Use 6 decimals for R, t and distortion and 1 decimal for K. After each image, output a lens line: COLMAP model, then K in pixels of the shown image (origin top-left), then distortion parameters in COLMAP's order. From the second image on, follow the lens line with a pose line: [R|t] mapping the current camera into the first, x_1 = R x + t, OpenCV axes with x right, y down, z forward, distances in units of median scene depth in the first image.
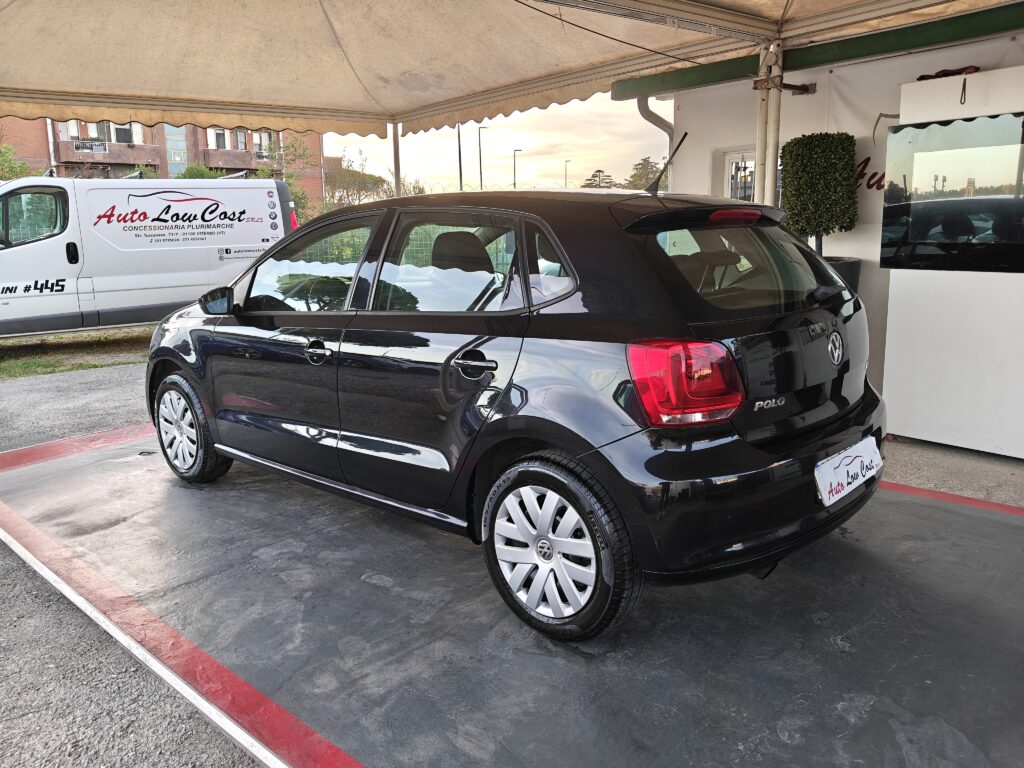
lens RADIAL K [[802.8, 0, 513.8], [0, 802.8, 380.8], [0, 0, 1]] dist [0.021482, -0.060420]
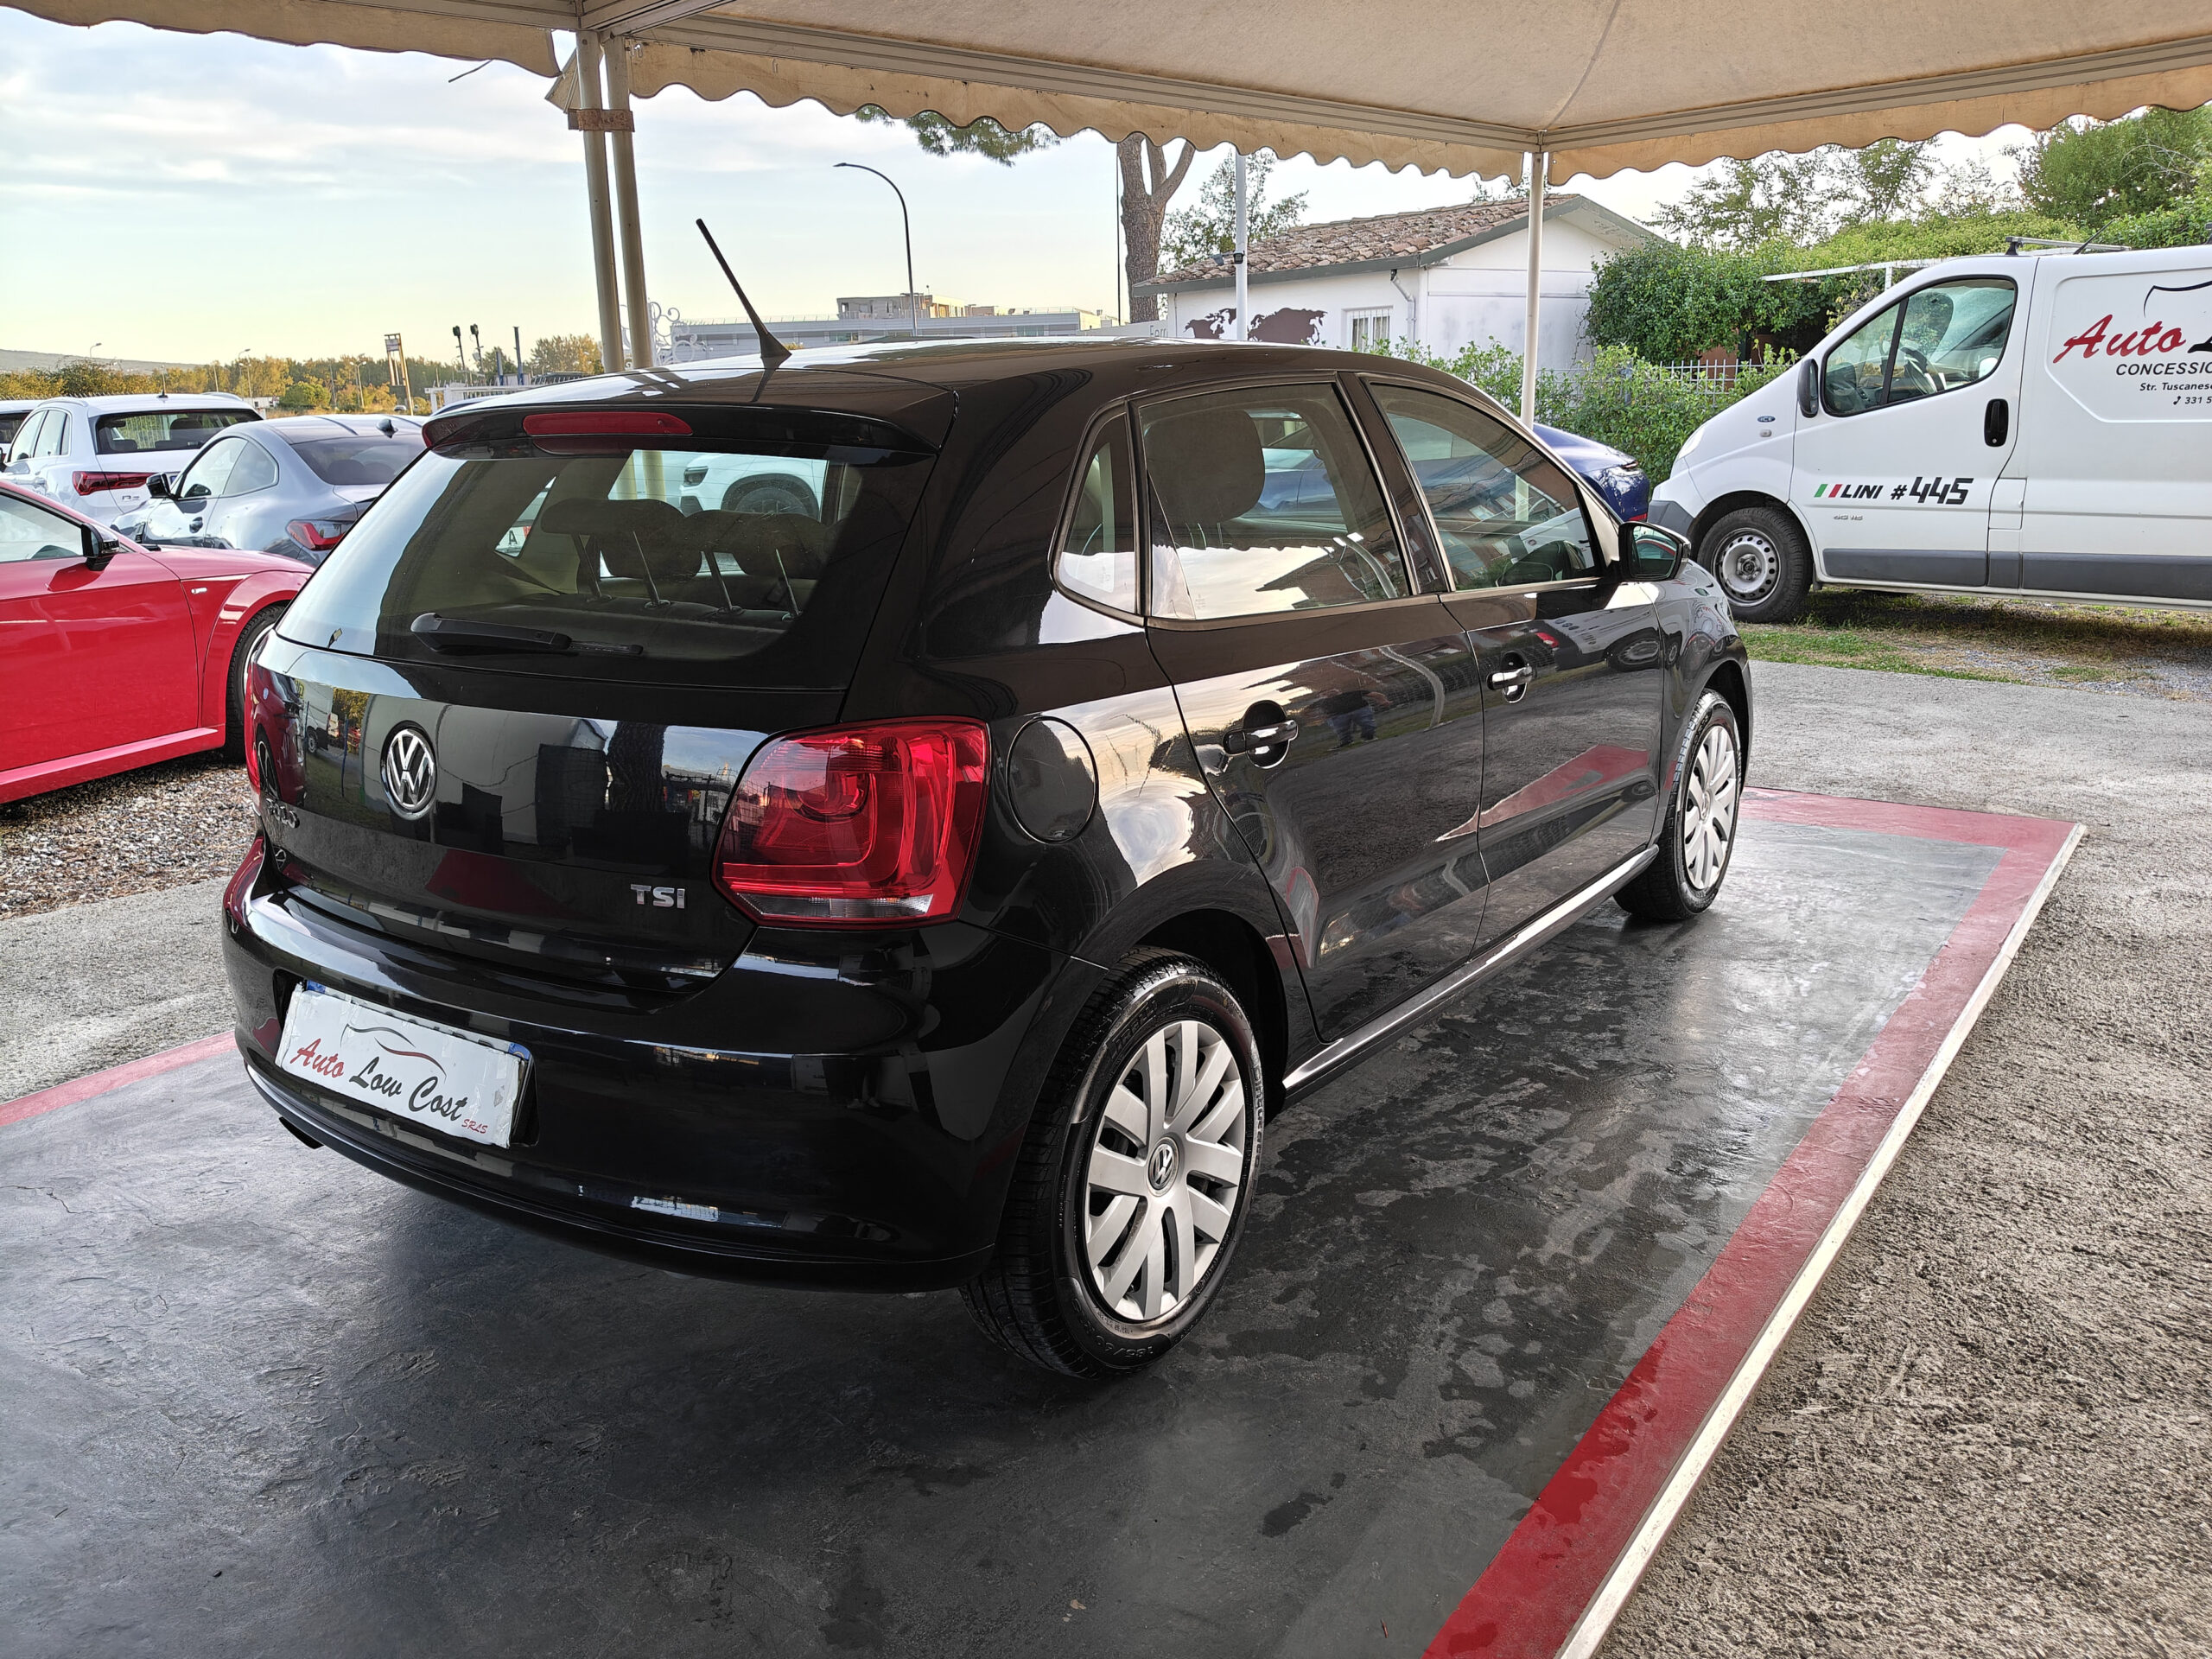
lens RADIAL K [[1734.1, 0, 1099.0], [0, 1734.1, 825.3], [0, 0, 1]] dist [0.021482, -0.060420]
pose [[0.109740, 0.259201, -0.959569, 0.398612], [-0.169667, 0.956116, 0.238864, -0.087454], [0.979372, 0.136595, 0.148902, 0.375451]]
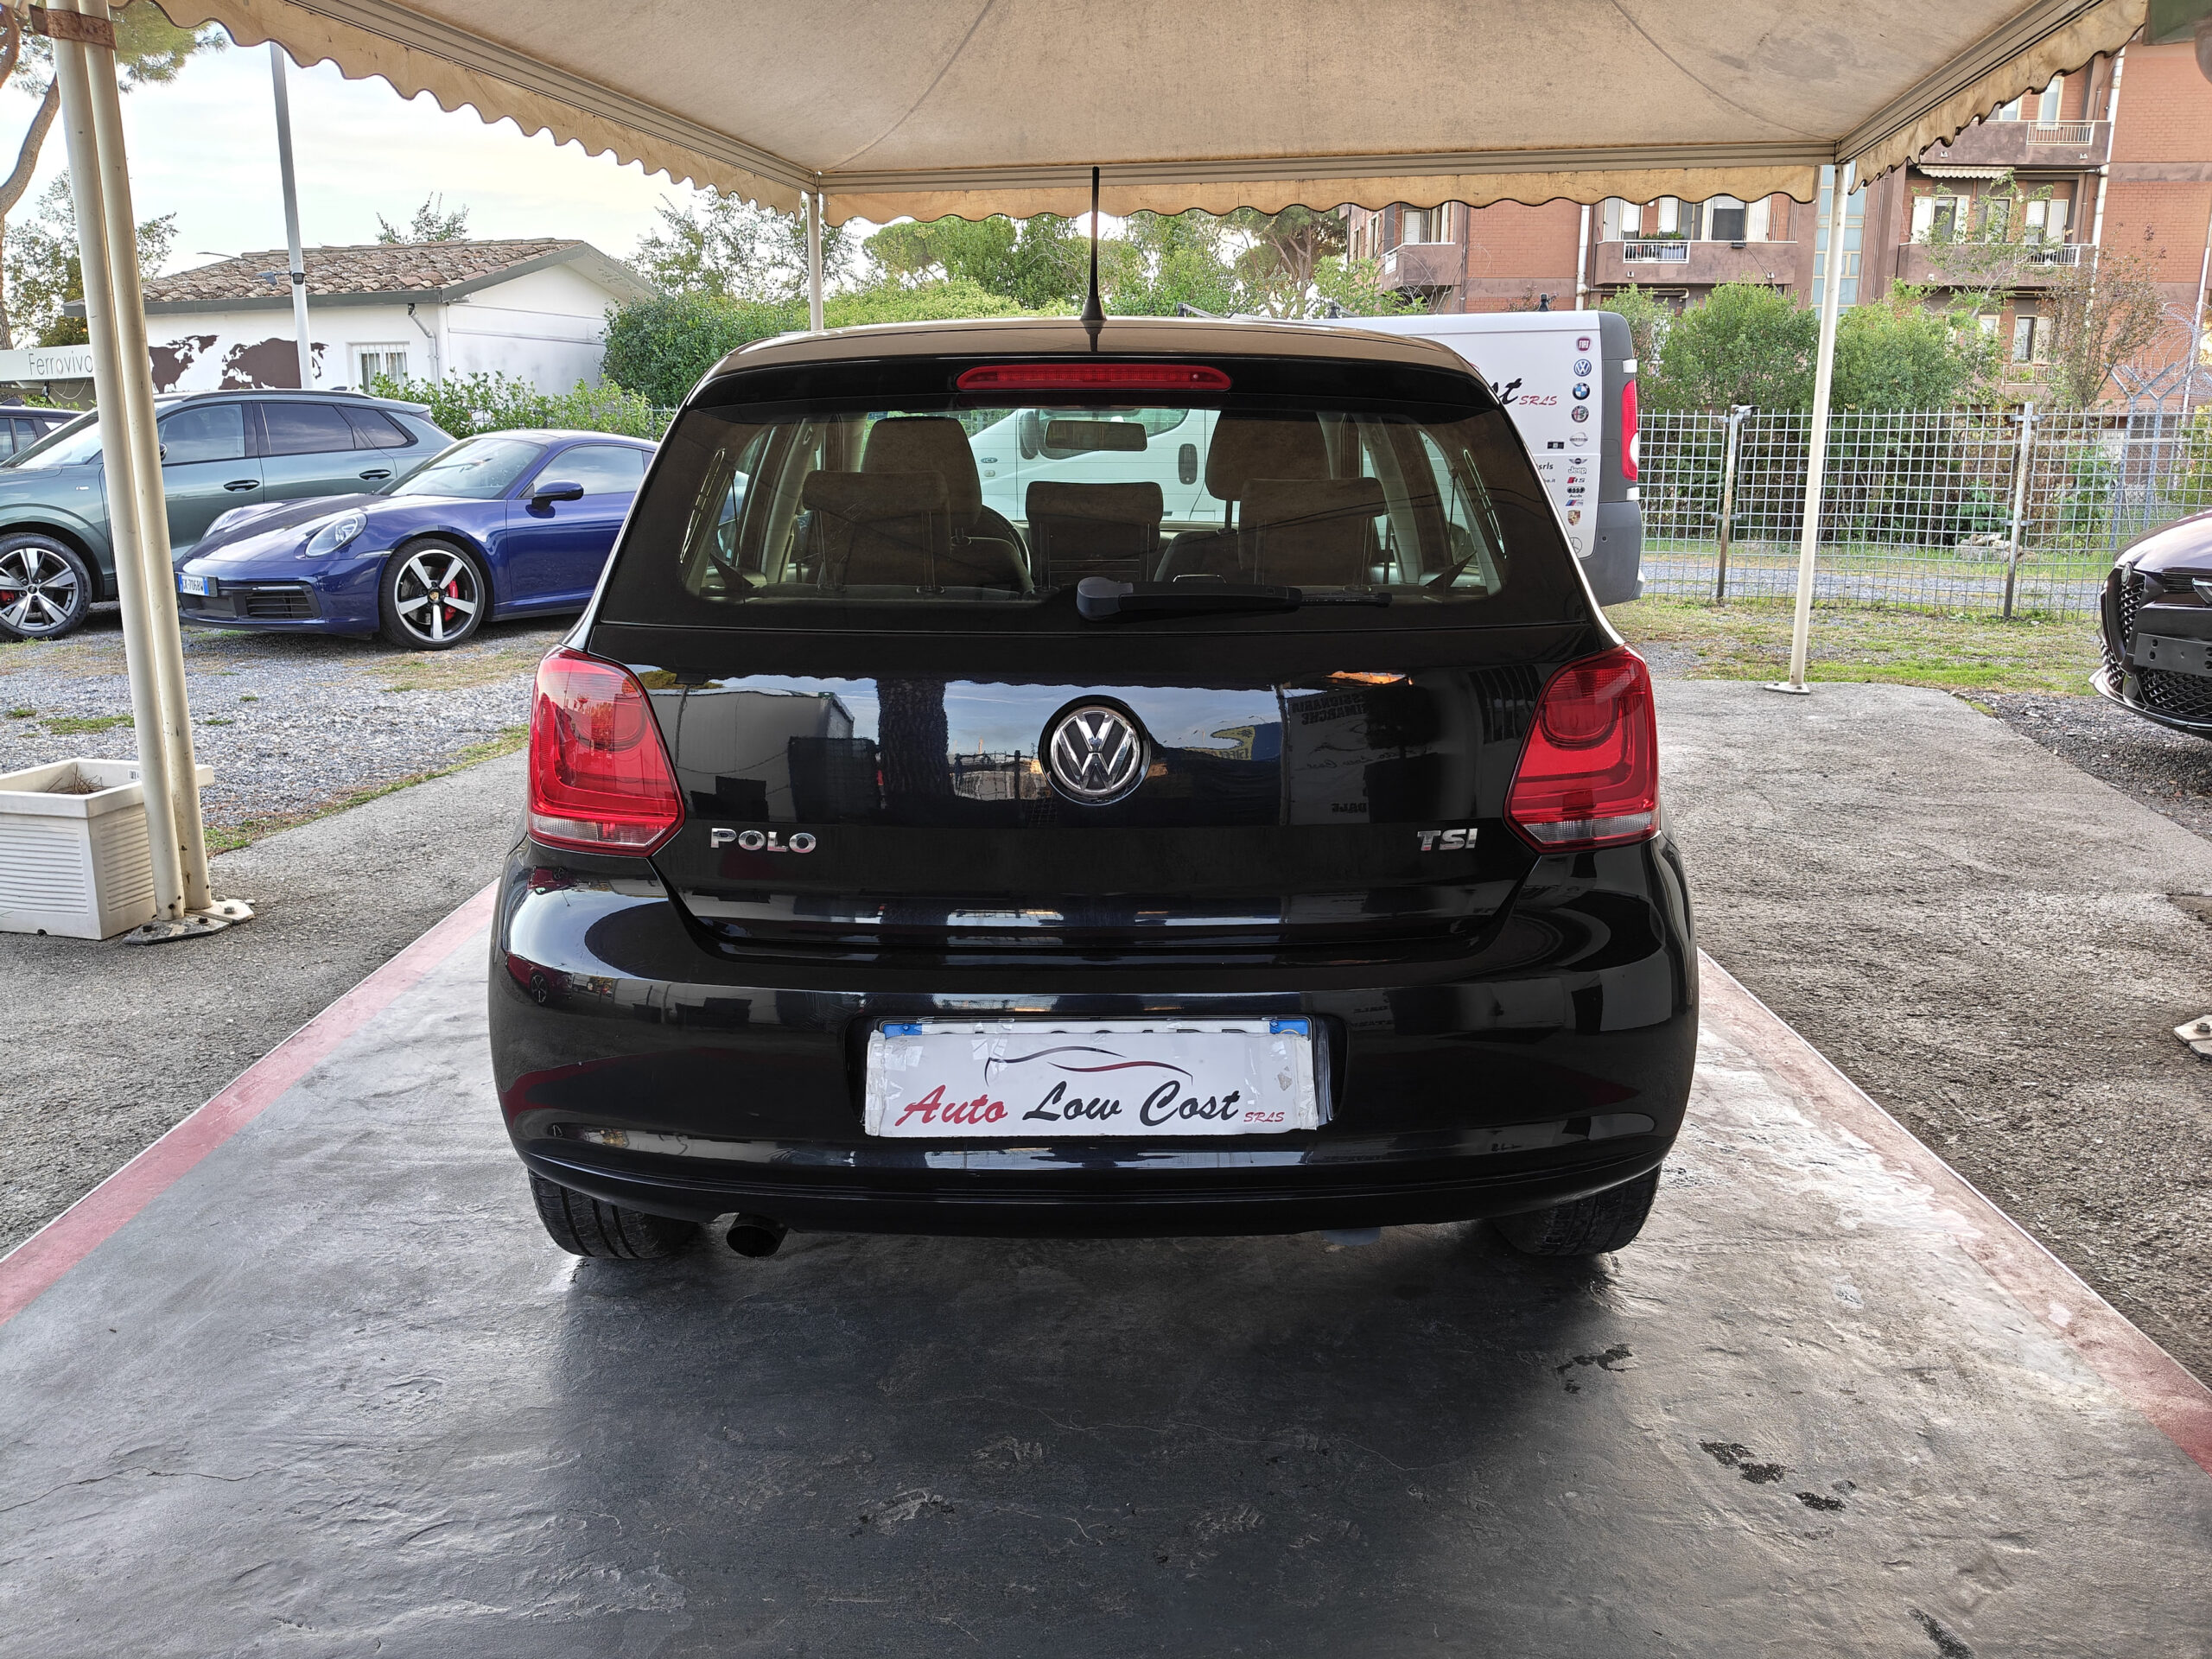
lens RADIAL K [[1734.1, 0, 1110.7], [0, 1734.1, 835.0], [0, 0, 1]] dist [0.021482, -0.060420]
pose [[0.672761, 0.187096, -0.715813, 0.300845], [-0.154728, 0.981683, 0.111166, -0.028038], [0.723500, 0.035968, 0.689387, 0.144135]]
